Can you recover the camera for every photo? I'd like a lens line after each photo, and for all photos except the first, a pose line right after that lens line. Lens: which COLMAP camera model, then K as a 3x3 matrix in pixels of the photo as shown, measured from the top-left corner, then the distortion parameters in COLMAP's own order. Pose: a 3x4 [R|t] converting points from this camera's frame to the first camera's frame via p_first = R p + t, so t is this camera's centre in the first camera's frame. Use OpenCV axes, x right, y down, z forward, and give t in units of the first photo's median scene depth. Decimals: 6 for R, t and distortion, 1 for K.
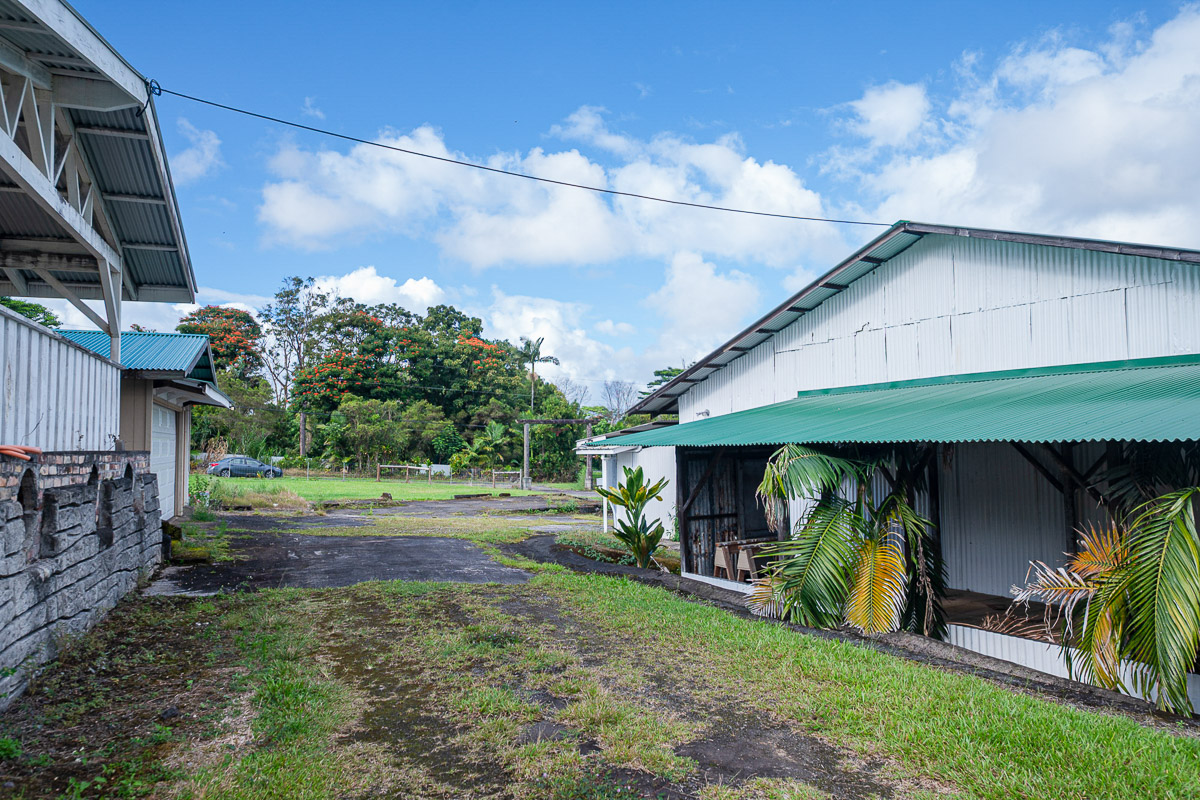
lens RADIAL K [[852.5, 0, 600.0], [0, 852.5, 400.0], [0, 0, 1]] dist [0.010789, 0.010041]
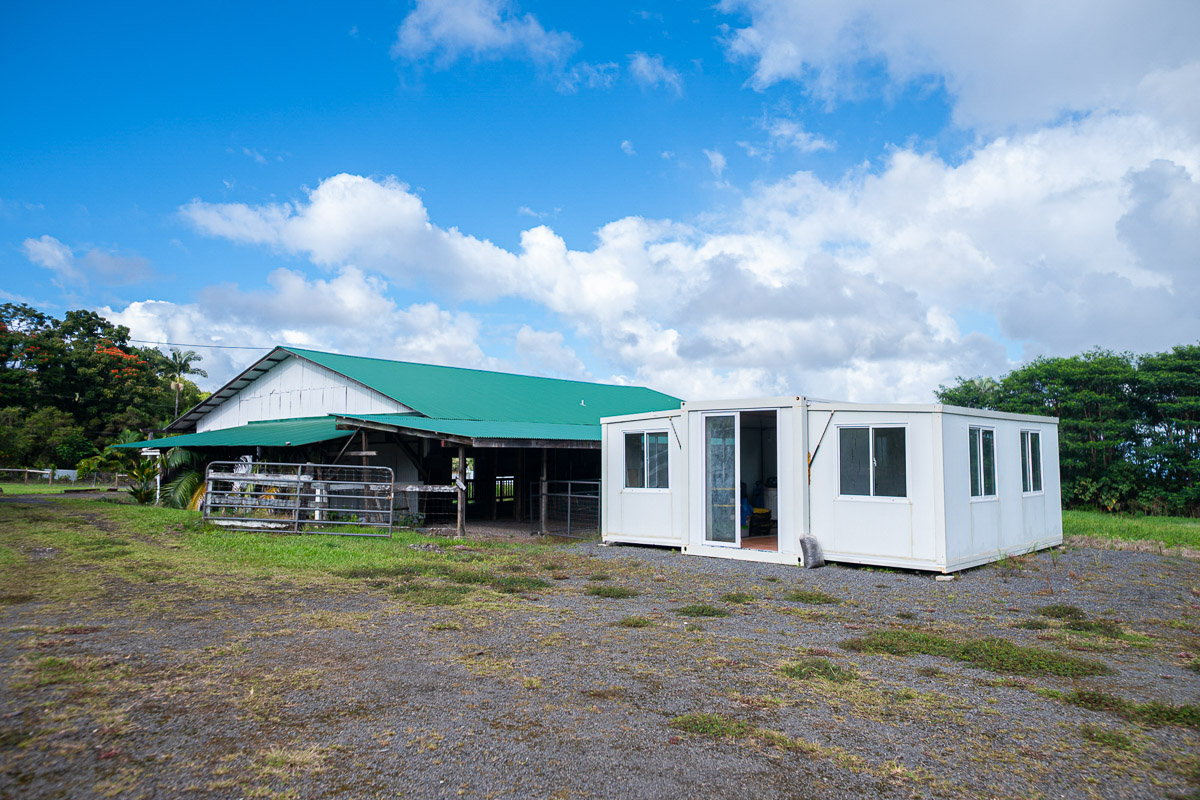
lens RADIAL K [[852.5, 0, 600.0], [0, 852.5, 400.0], [0, 0, 1]] dist [0.010789, 0.010041]
pose [[0.938225, 0.033969, 0.344355, 0.055162], [-0.029335, 0.999395, -0.018660, -0.008048], [-0.344780, 0.007406, 0.938654, -0.190540]]
